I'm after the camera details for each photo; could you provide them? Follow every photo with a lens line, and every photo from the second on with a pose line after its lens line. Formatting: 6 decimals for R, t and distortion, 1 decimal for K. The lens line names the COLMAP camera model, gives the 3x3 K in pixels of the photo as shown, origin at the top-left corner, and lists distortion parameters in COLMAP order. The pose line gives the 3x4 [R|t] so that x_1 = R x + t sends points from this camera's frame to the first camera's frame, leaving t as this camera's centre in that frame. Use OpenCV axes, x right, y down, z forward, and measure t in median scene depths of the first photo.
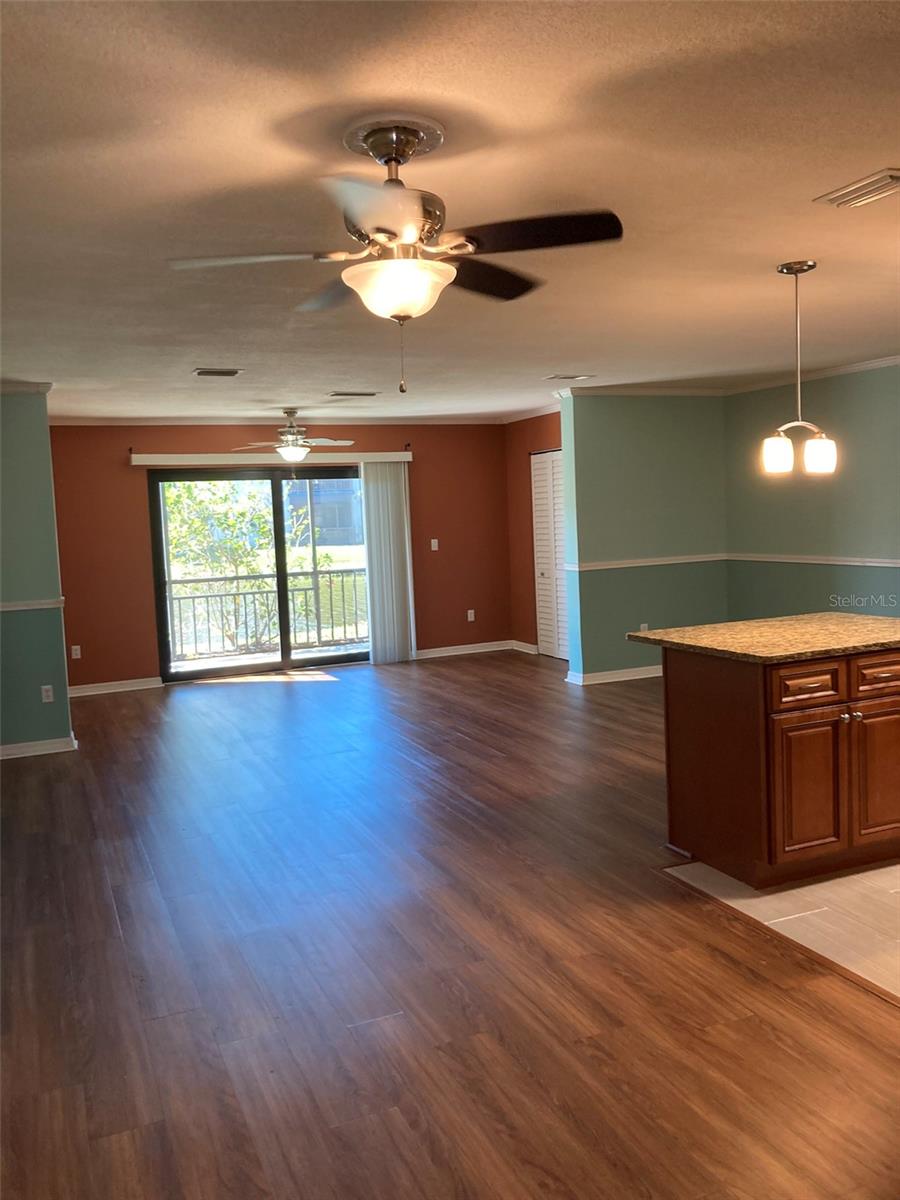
lens RADIAL K [[978.5, 0, 448.3], [0, 978.5, 596.4], [0, 0, 1]] dist [0.070891, -0.103339]
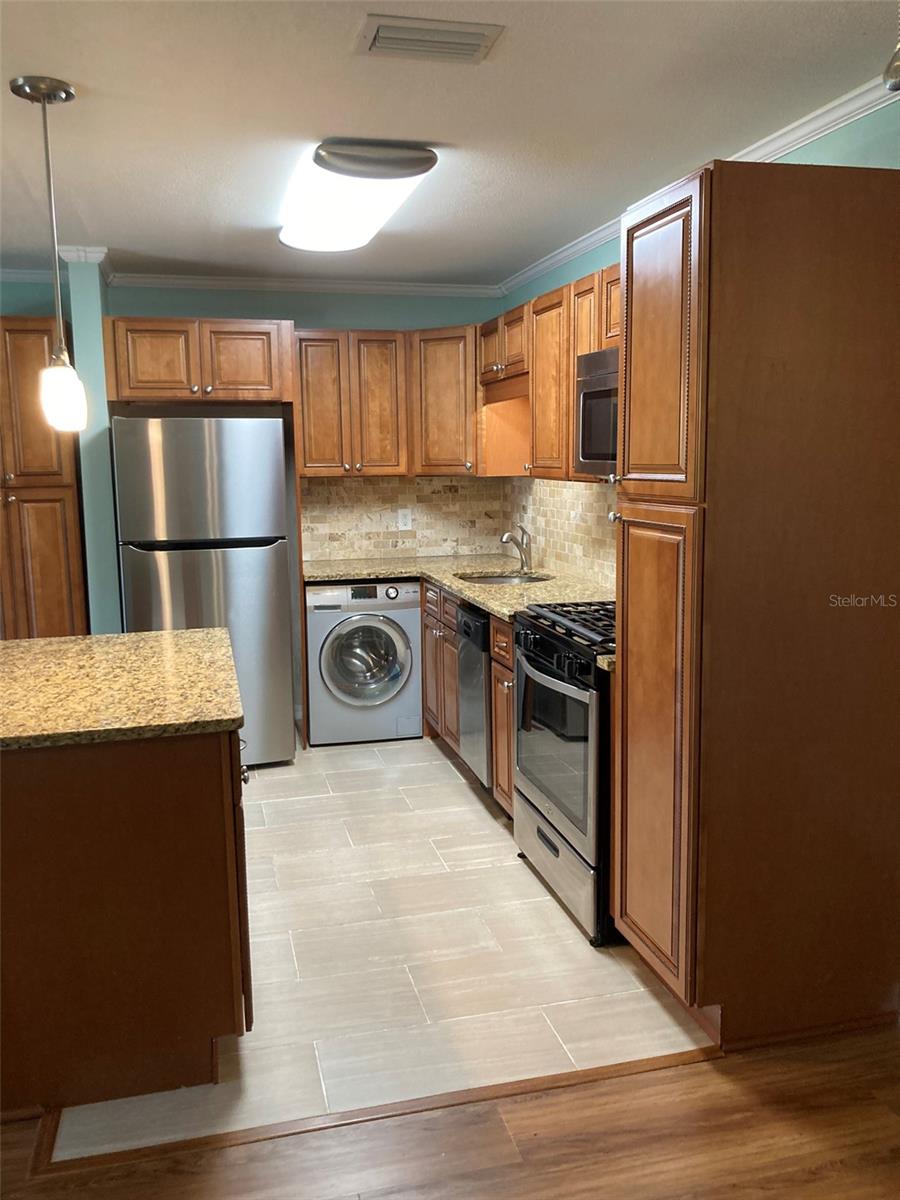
lens RADIAL K [[978.5, 0, 448.3], [0, 978.5, 596.4], [0, 0, 1]] dist [0.070891, -0.103339]
pose [[0.162528, -0.106551, 0.980934, -0.261451], [0.093361, 0.991353, 0.092214, -0.060592], [-0.982277, 0.076593, 0.171070, 0.731864]]
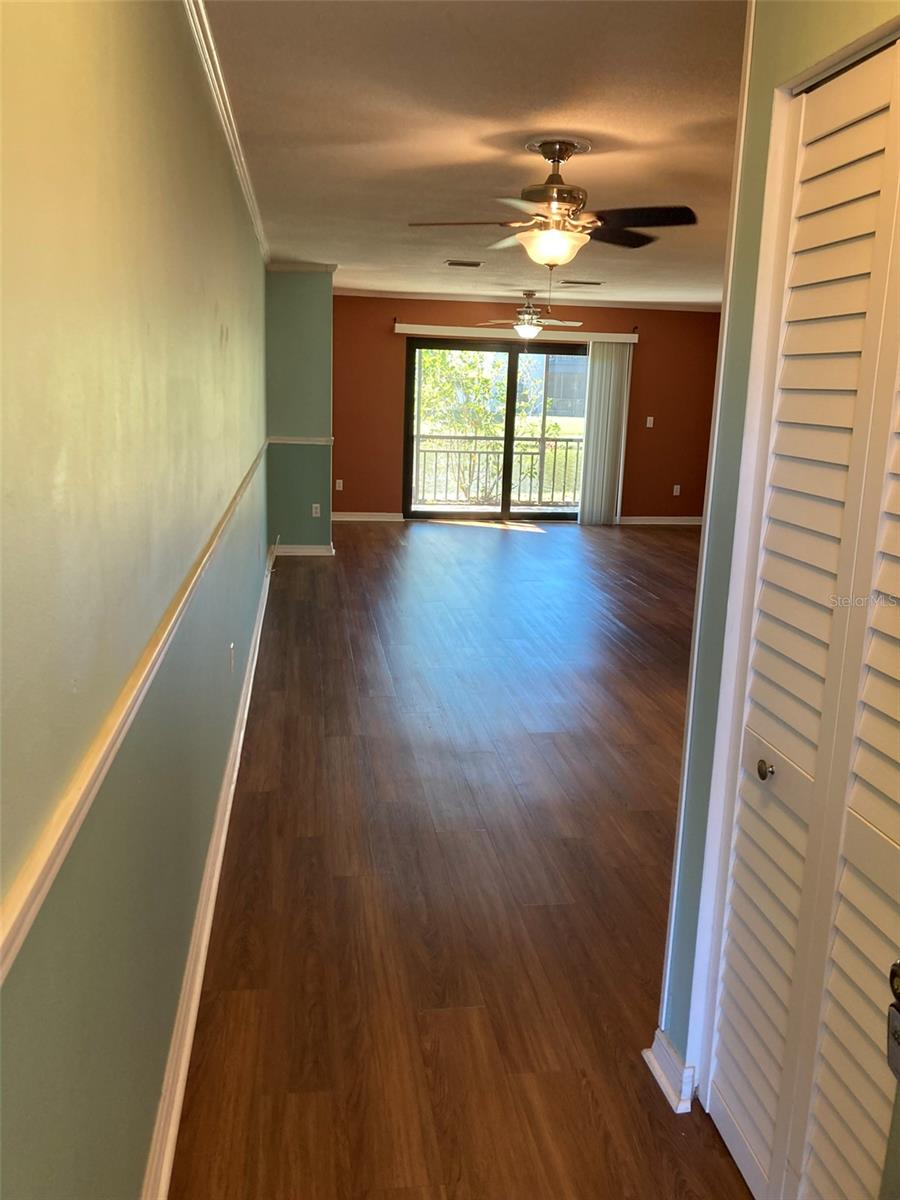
lens RADIAL K [[978.5, 0, 448.3], [0, 978.5, 596.4], [0, 0, 1]] dist [0.070891, -0.103339]
pose [[0.963145, 0.128008, -0.236570, 0.058071], [-0.096972, 0.985602, 0.138510, 0.009597], [0.250894, -0.110464, 0.961691, -0.150506]]
